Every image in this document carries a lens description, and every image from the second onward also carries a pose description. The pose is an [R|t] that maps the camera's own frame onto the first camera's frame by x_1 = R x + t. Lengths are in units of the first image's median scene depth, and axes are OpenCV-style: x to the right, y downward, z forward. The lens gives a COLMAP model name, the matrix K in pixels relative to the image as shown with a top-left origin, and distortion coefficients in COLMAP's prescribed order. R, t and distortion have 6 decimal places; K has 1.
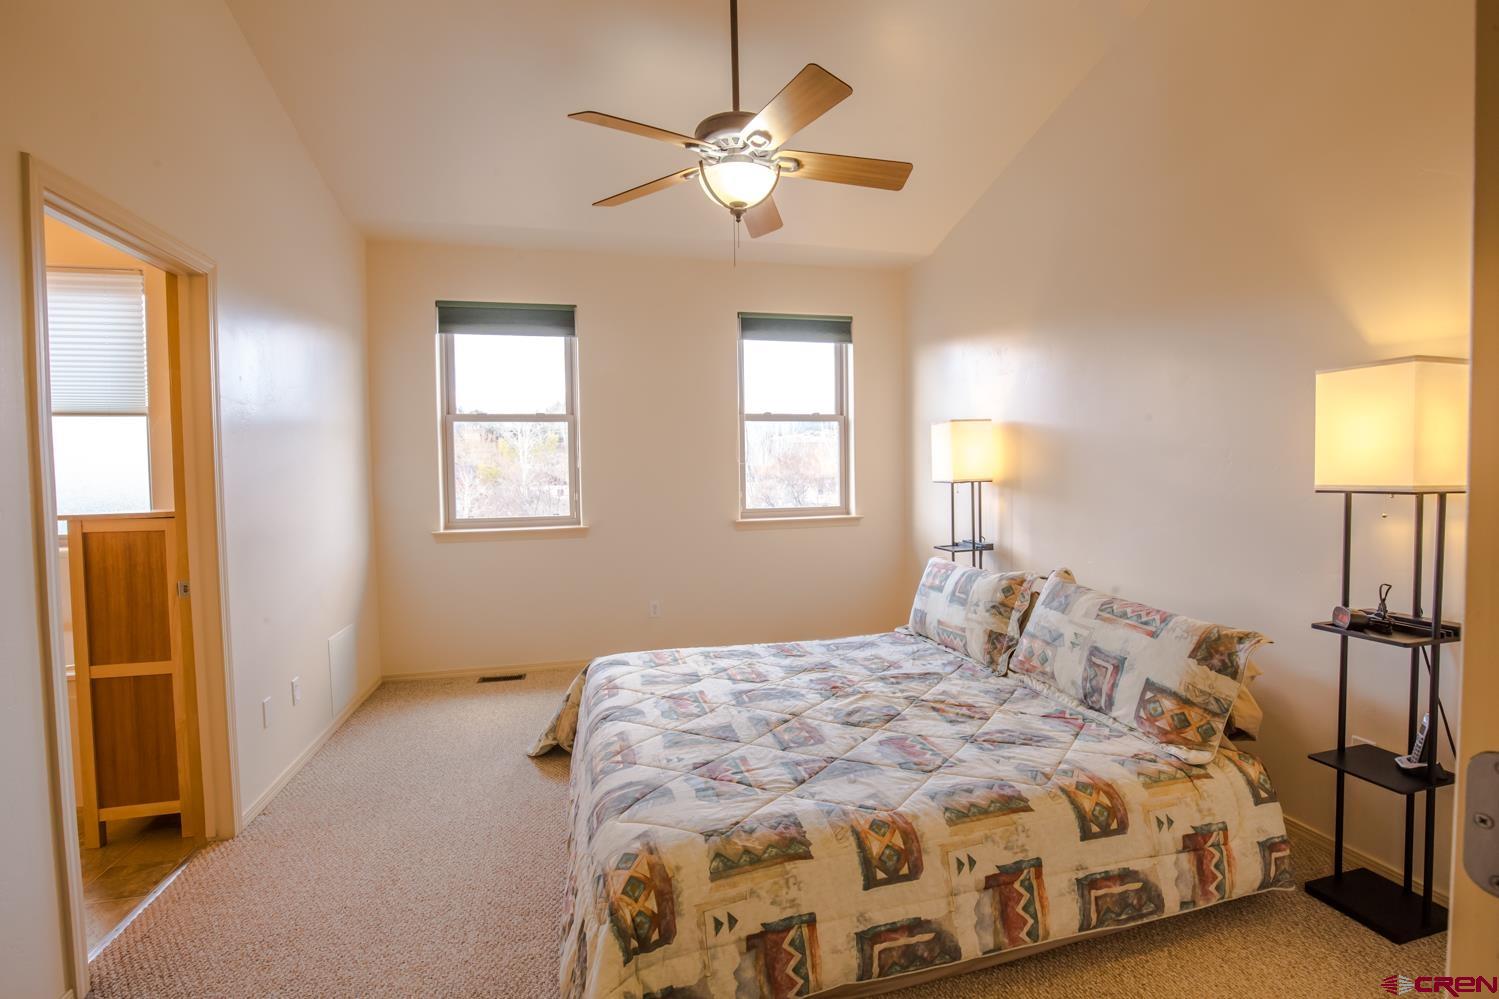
lens RADIAL K [[689.5, 0, 749.5], [0, 689.5, 499.5], [0, 0, 1]] dist [-0.036784, 0.007989]
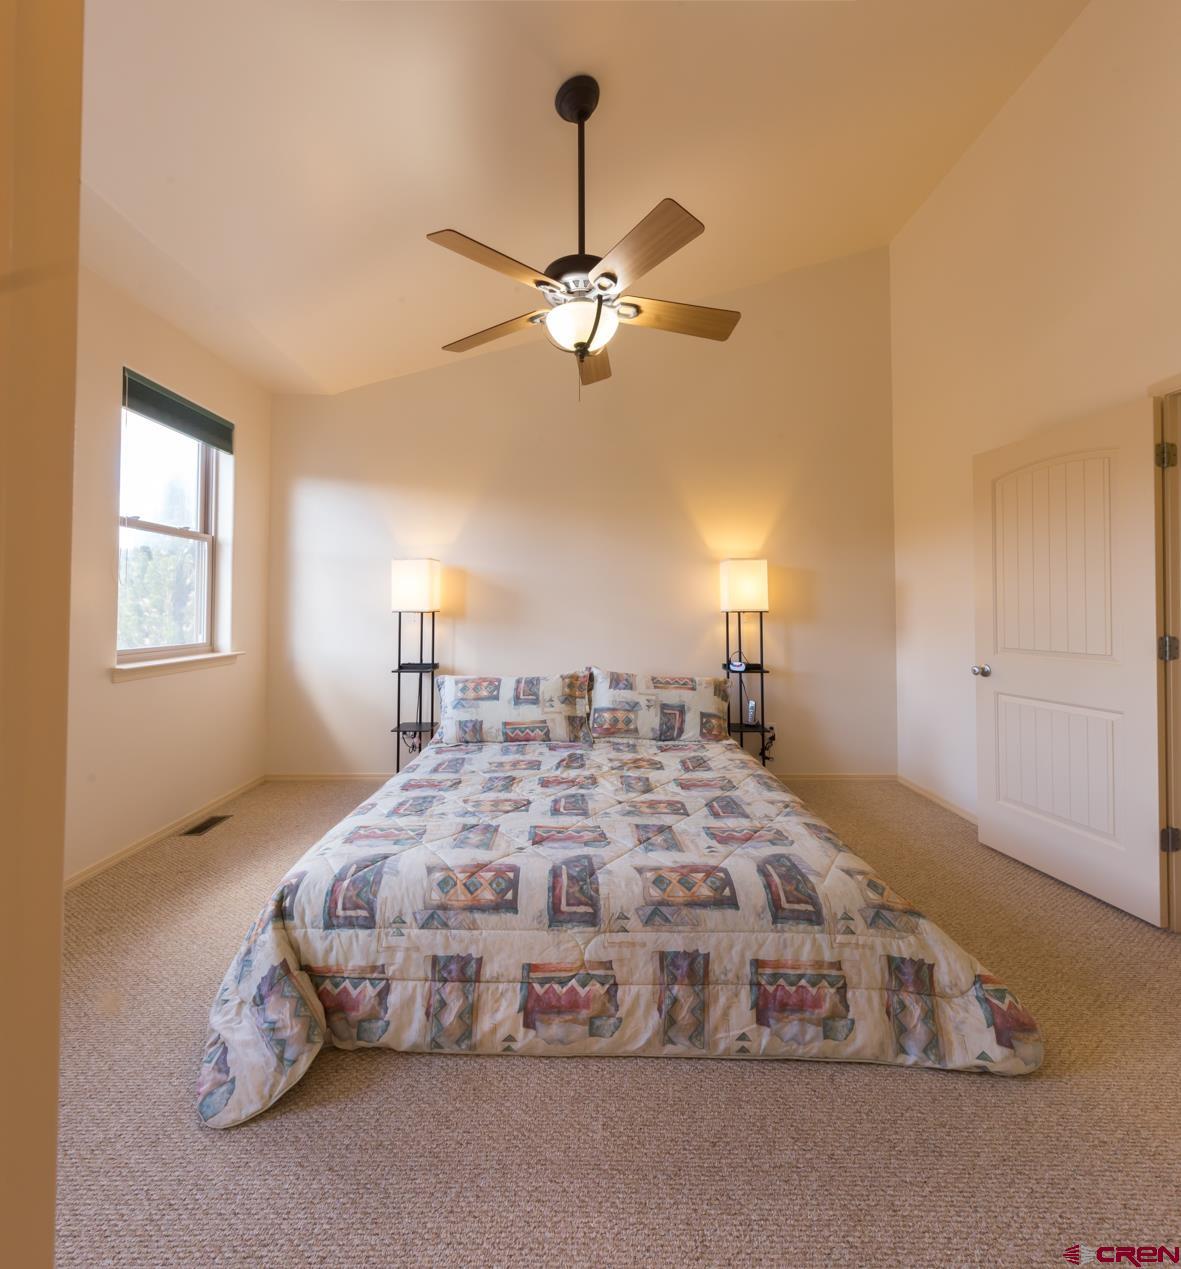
lens RADIAL K [[558.6, 0, 590.5], [0, 558.6, 634.5], [0, 0, 1]] dist [-0.017023, -0.000247]
pose [[0.242288, -0.030120, 0.969737, -0.722889], [0.036914, 0.999080, 0.021809, 0.004651], [-0.969502, 0.030513, 0.243177, 0.682415]]
